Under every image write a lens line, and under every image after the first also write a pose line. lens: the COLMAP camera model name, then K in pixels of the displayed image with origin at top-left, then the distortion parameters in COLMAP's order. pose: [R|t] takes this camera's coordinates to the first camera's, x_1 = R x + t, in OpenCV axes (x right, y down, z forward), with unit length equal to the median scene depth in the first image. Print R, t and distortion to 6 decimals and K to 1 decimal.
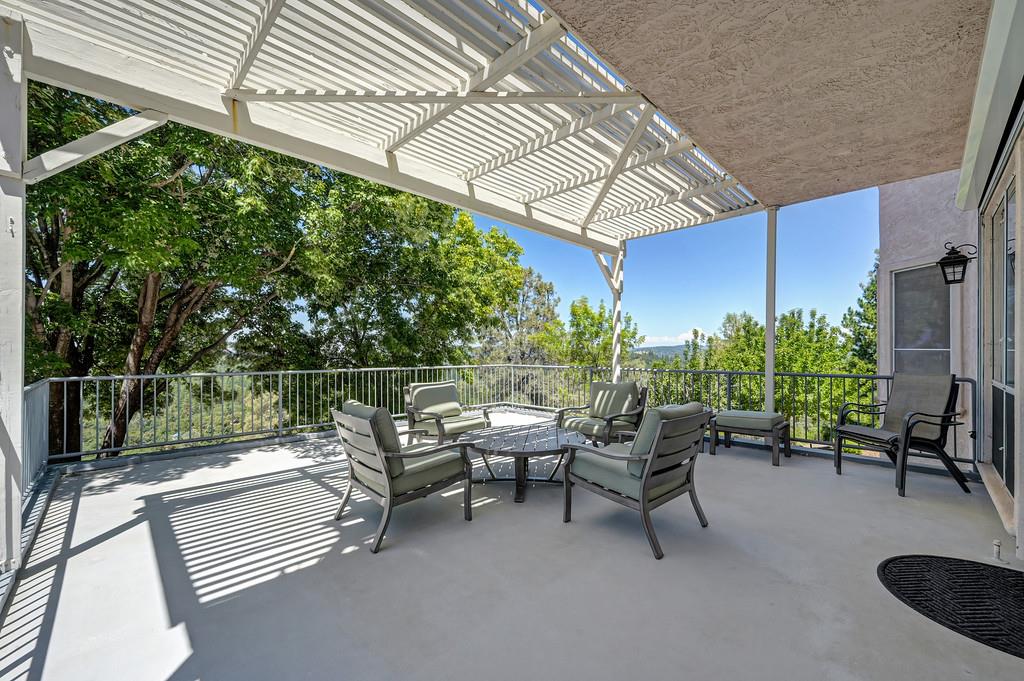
lens RADIAL K [[410.0, 0, 507.6], [0, 410.0, 343.9], [0, 0, 1]] dist [0.000331, -0.000276]
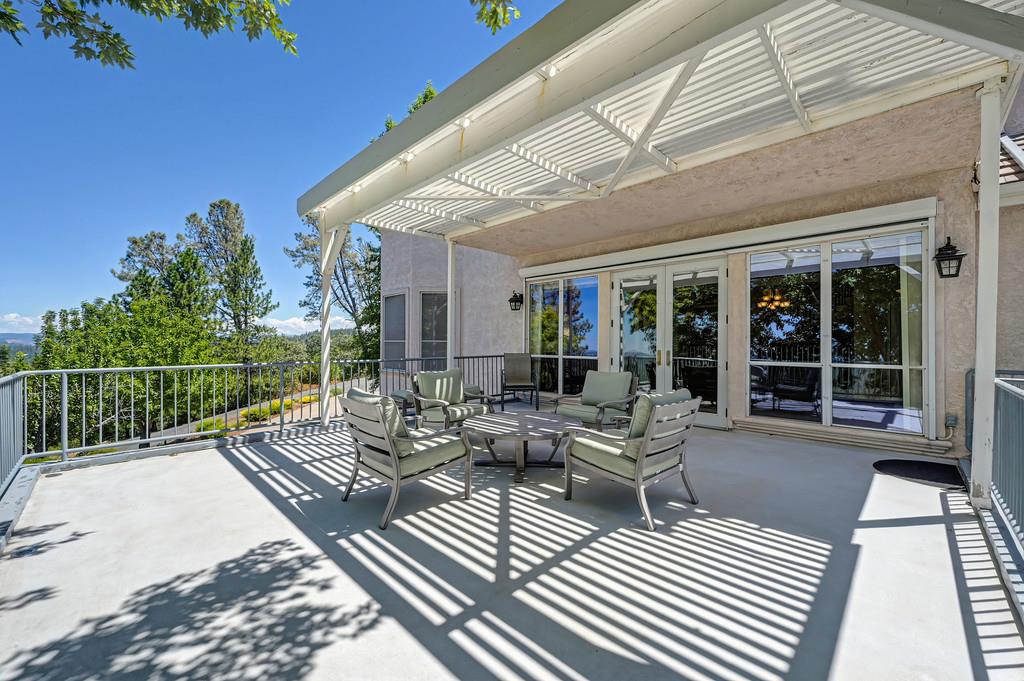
lens RADIAL K [[400.8, 0, 512.0], [0, 400.8, 340.5], [0, 0, 1]] dist [-0.017384, 0.000138]
pose [[-0.014879, 0.004984, 0.999877, -1.385032], [-0.007579, 0.999958, -0.005097, 0.028614], [-0.999861, -0.007654, -0.014840, 1.433476]]
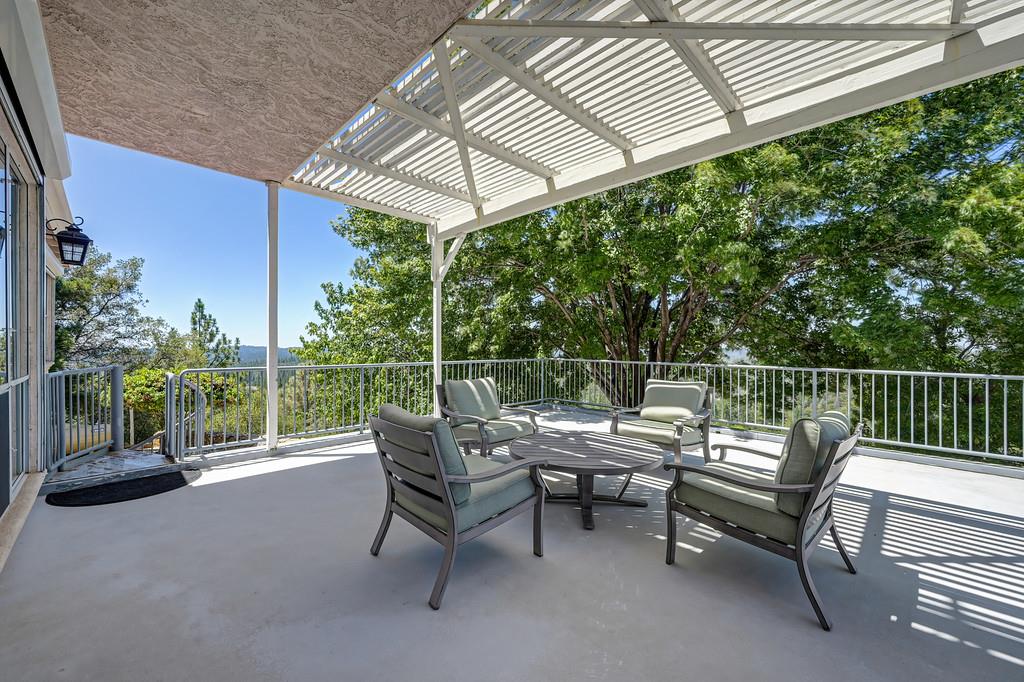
lens RADIAL K [[400.8, 0, 512.0], [0, 400.8, 341.0], [0, 0, 1]] dist [-0.017384, 0.000138]
pose [[0.010912, -0.004318, -0.999931, 0.408769], [0.007459, 0.999963, -0.004237, 0.004801], [0.999913, -0.007412, 0.010944, 0.408505]]
